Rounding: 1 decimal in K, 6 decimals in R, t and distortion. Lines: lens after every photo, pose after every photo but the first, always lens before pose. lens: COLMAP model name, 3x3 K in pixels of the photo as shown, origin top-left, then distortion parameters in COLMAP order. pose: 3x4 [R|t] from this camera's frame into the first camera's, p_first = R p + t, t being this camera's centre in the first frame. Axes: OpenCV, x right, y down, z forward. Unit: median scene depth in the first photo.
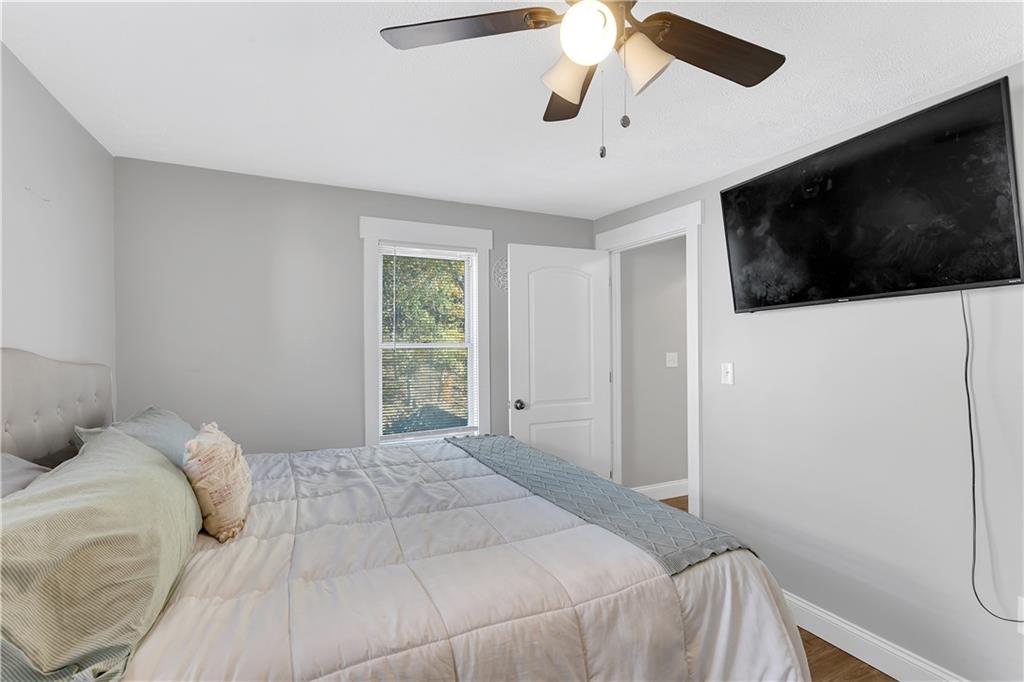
lens RADIAL K [[483.8, 0, 514.3], [0, 483.8, 342.9], [0, 0, 1]] dist [0.006355, 0.001235]
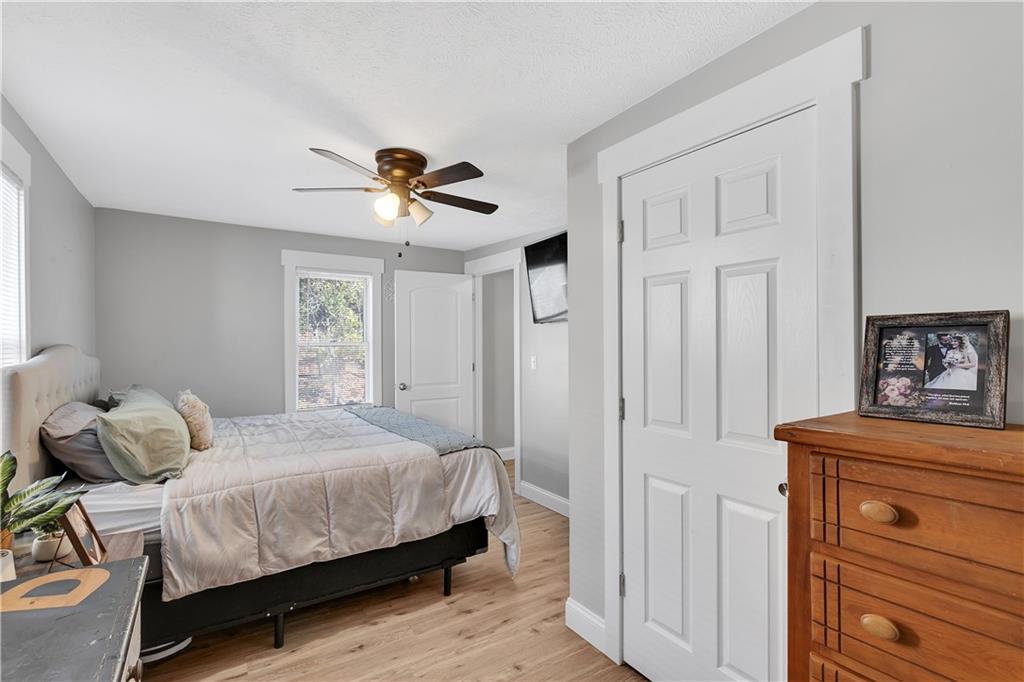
lens RADIAL K [[483.8, 0, 509.5], [0, 483.8, 343.0], [0, 0, 1]] dist [0.006355, 0.001235]
pose [[0.991403, 0.002938, 0.130813, 0.309126], [-0.003473, 0.999987, 0.003861, -0.008408], [-0.130800, -0.004282, 0.991399, -0.967028]]
